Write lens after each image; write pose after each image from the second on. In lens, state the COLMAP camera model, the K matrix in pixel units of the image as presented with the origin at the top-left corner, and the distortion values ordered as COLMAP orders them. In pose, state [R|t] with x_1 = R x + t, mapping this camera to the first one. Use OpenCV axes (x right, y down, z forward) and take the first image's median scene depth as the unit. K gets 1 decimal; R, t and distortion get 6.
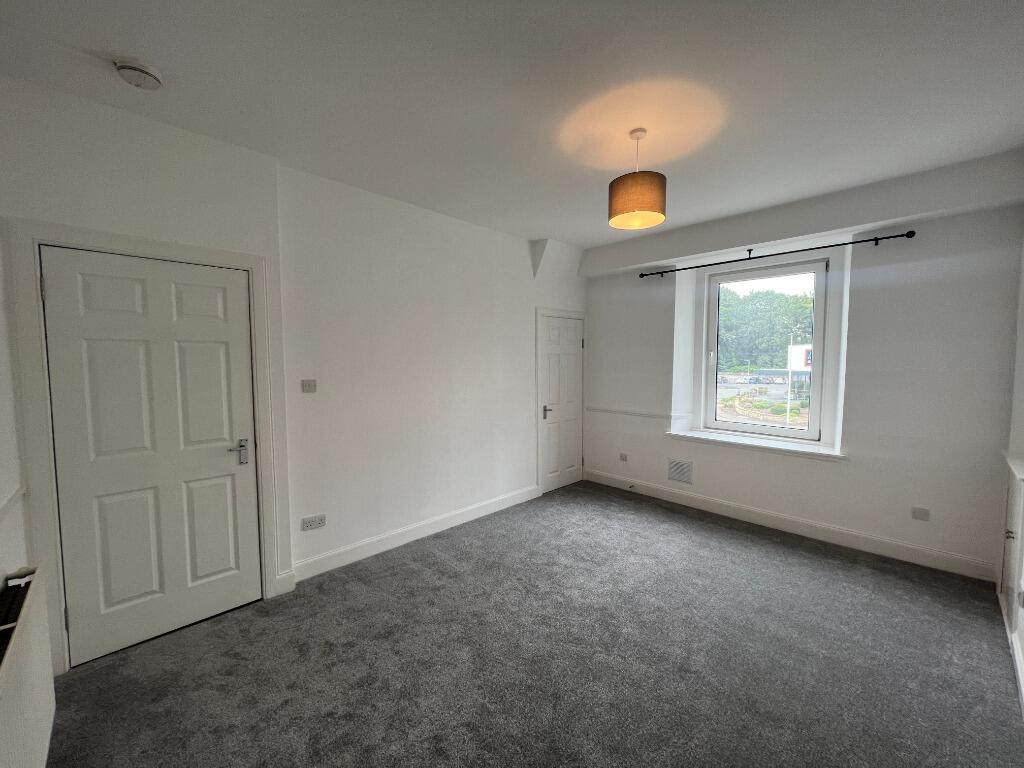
lens RADIAL K [[408.5, 0, 509.3], [0, 408.5, 379.5], [0, 0, 1]] dist [-0.010567, 0.000150]
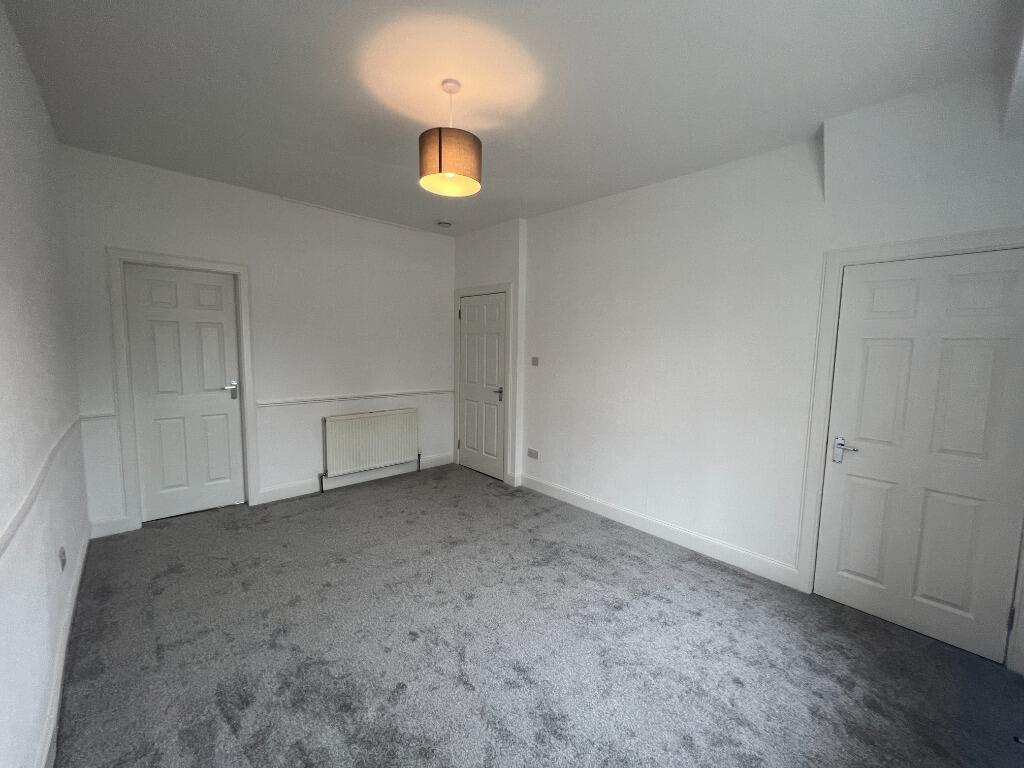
lens RADIAL K [[408.5, 0, 508.1], [0, 408.5, 389.9], [0, 0, 1]] dist [-0.010567, 0.000150]
pose [[-0.029182, 0.119705, -0.992381, 0.820762], [-0.064789, 0.990489, 0.121382, -0.045538], [0.997472, 0.067838, -0.021149, 0.782871]]
